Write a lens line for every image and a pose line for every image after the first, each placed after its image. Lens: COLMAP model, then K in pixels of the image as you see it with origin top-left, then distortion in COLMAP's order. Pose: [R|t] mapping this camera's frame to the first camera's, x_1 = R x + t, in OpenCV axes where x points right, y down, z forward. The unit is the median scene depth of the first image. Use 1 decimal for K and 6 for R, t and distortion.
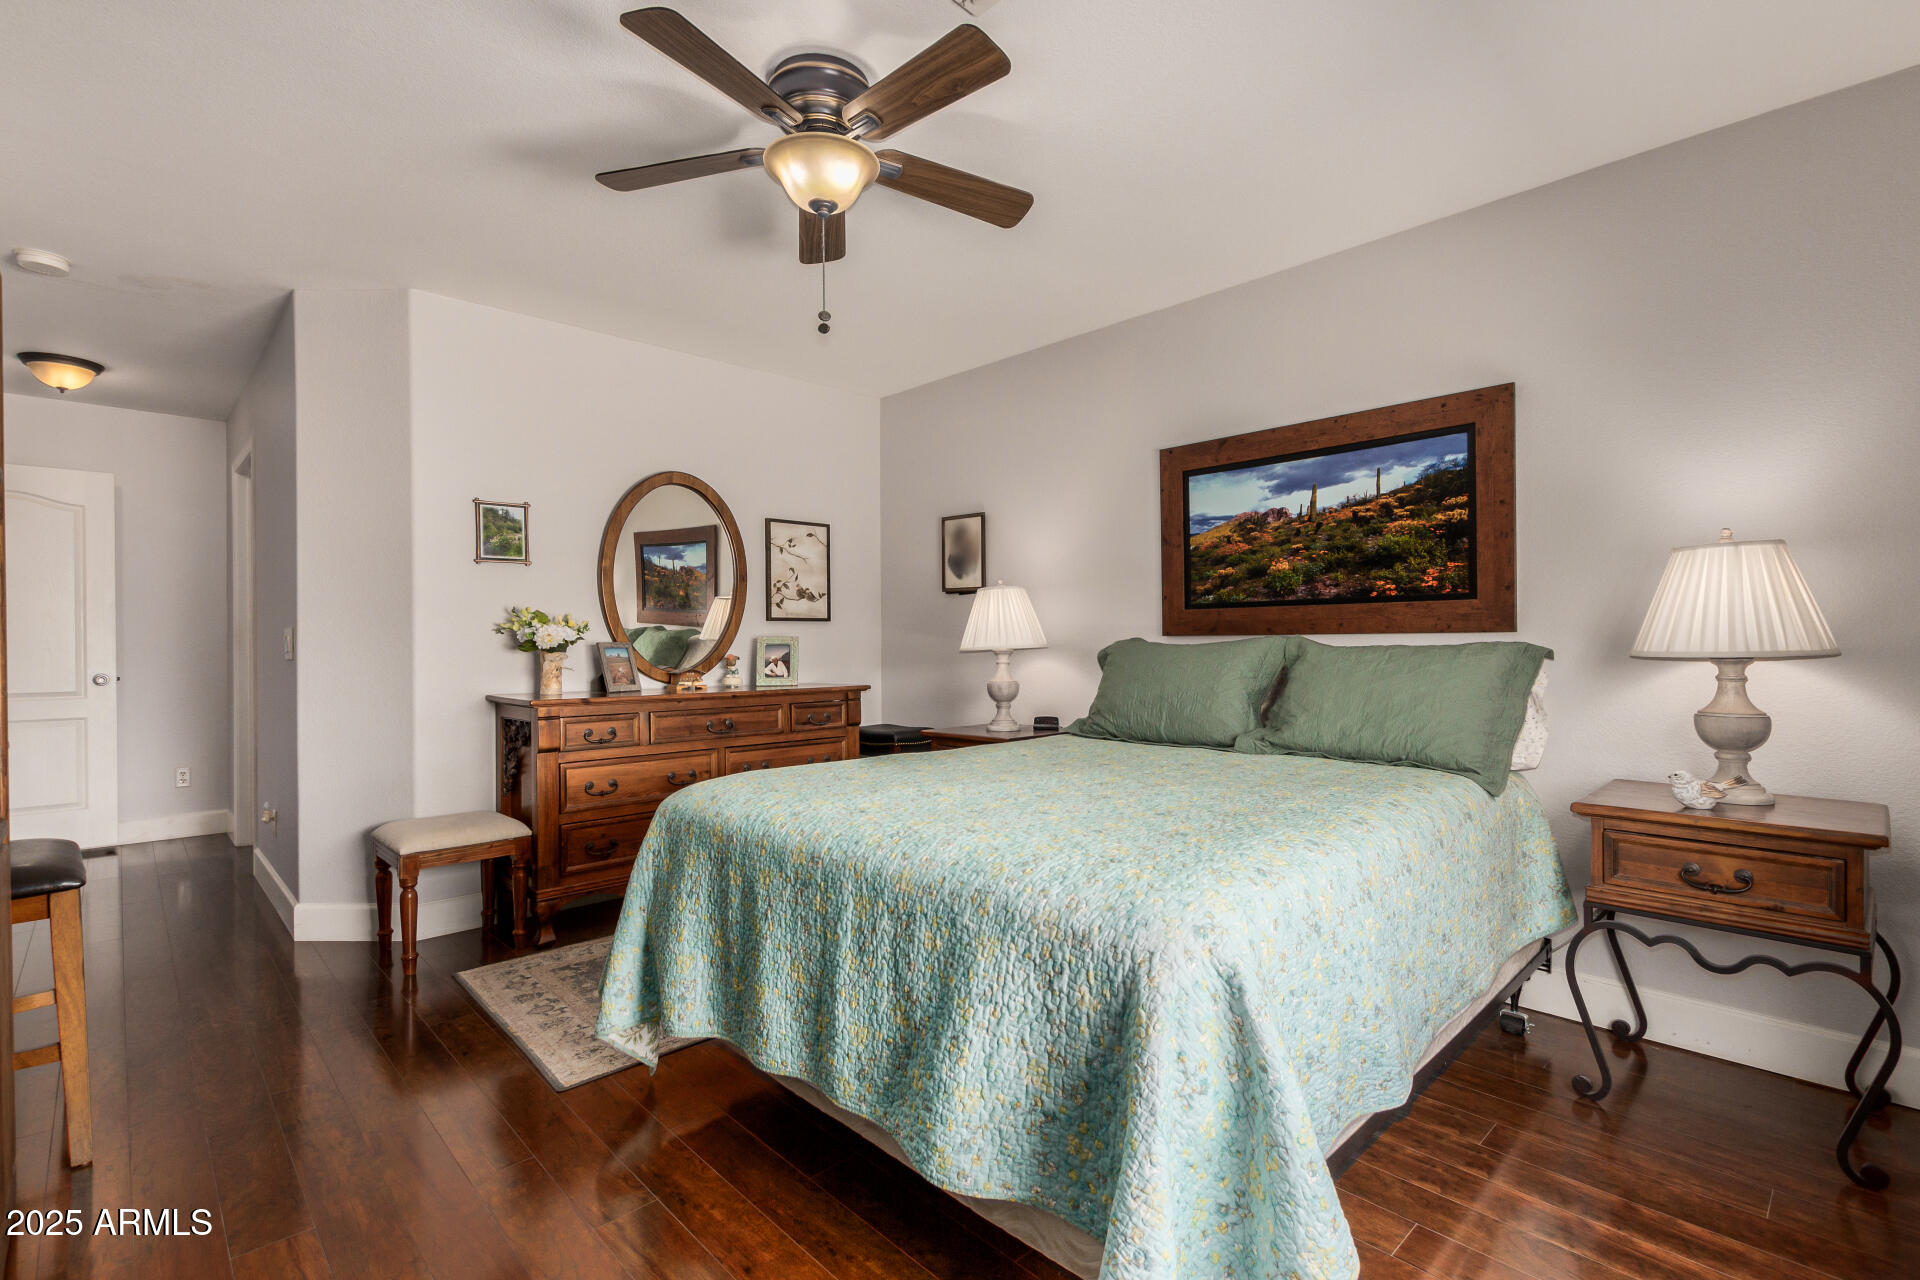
lens RADIAL K [[880.1, 0, 969.2], [0, 880.1, 642.8], [0, 0, 1]] dist [0.008357, -0.003809]
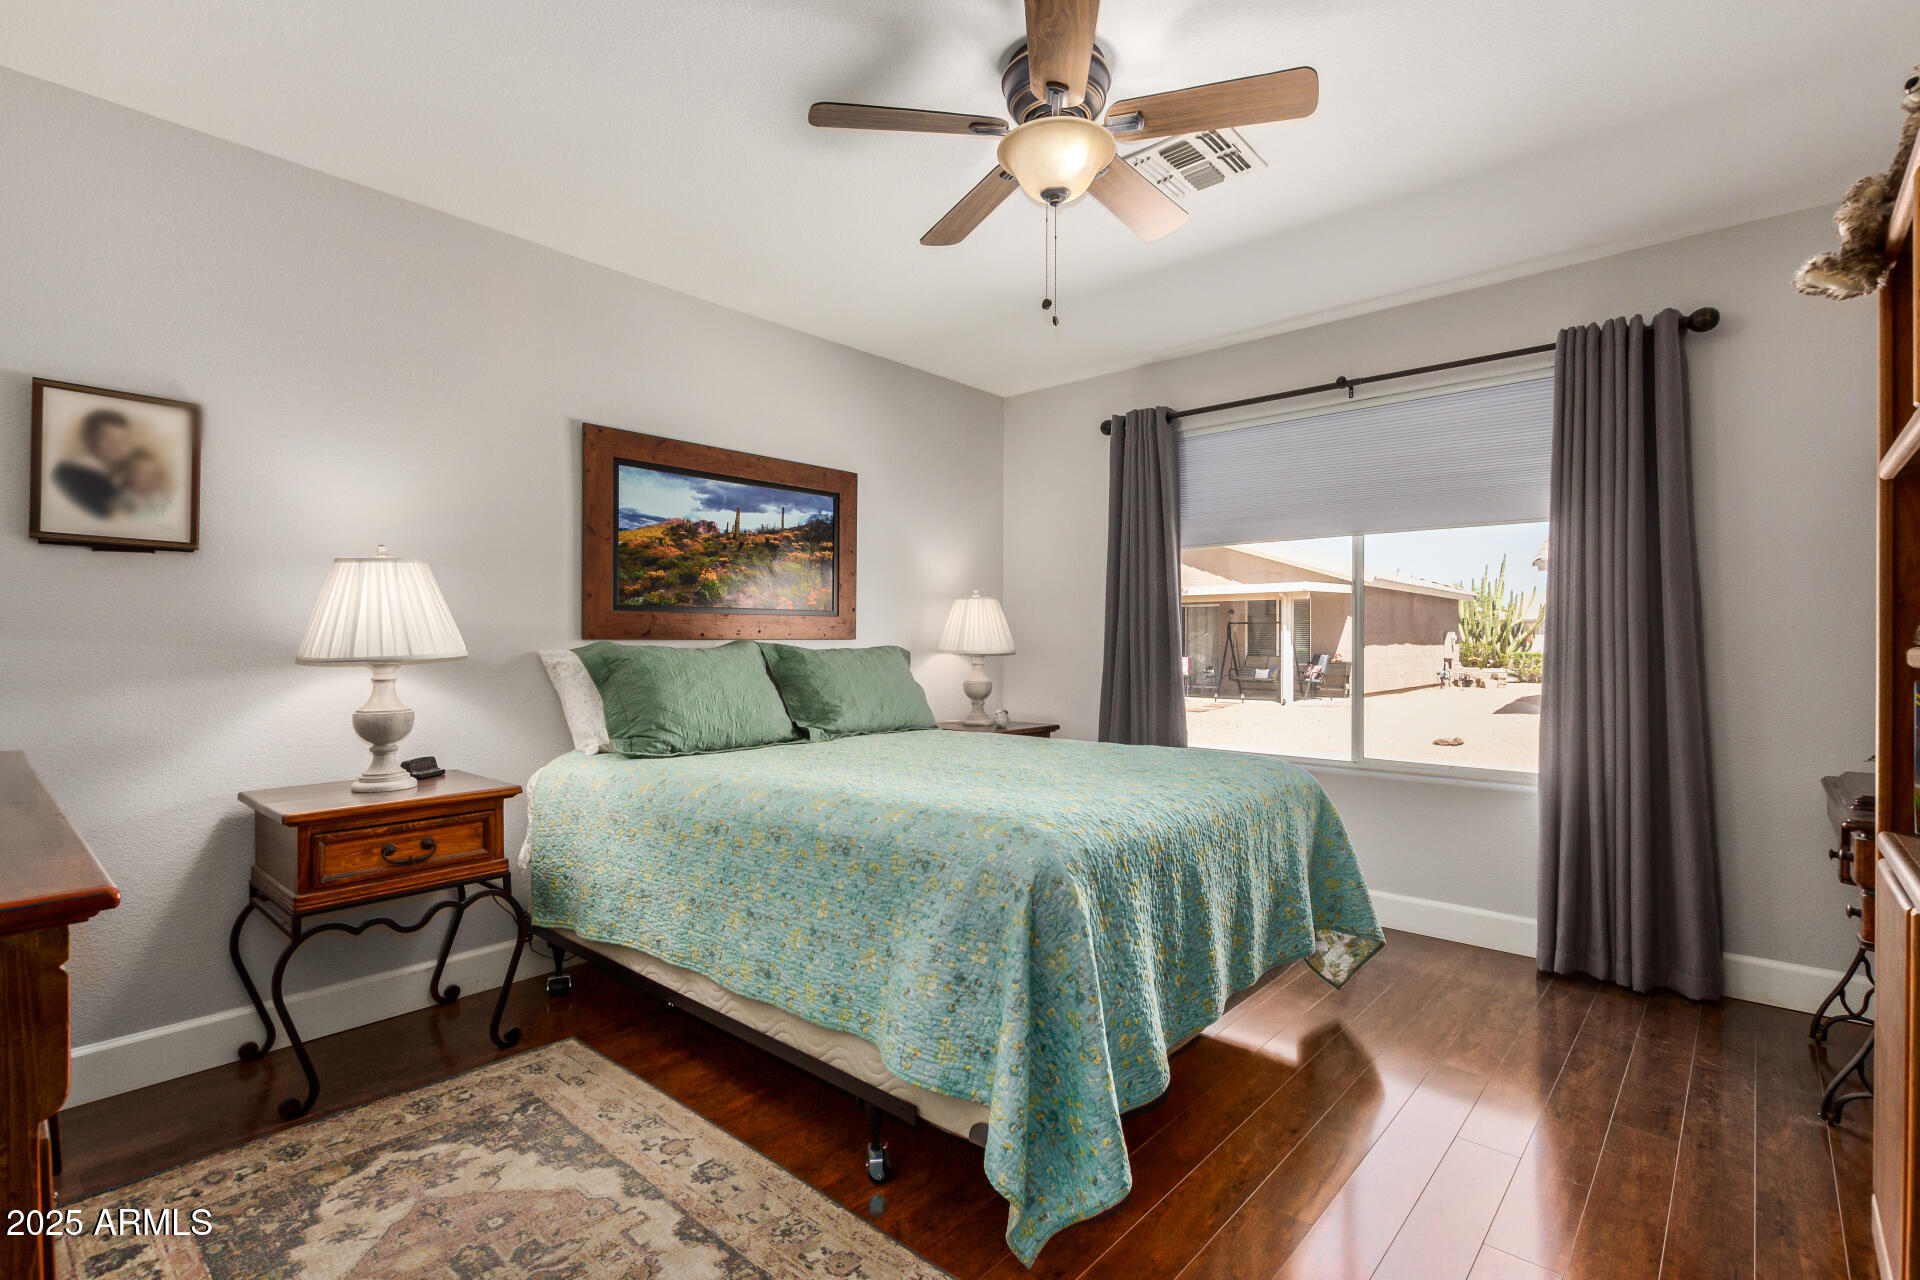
lens RADIAL K [[880.1, 0, 970.2], [0, 880.1, 639.6], [0, 0, 1]] dist [0.008357, -0.003809]
pose [[-0.070943, 0.008546, 0.997444, -0.716796], [0.002692, 0.999961, -0.008377, 0.000534], [-0.997477, 0.002091, -0.070963, 0.741536]]
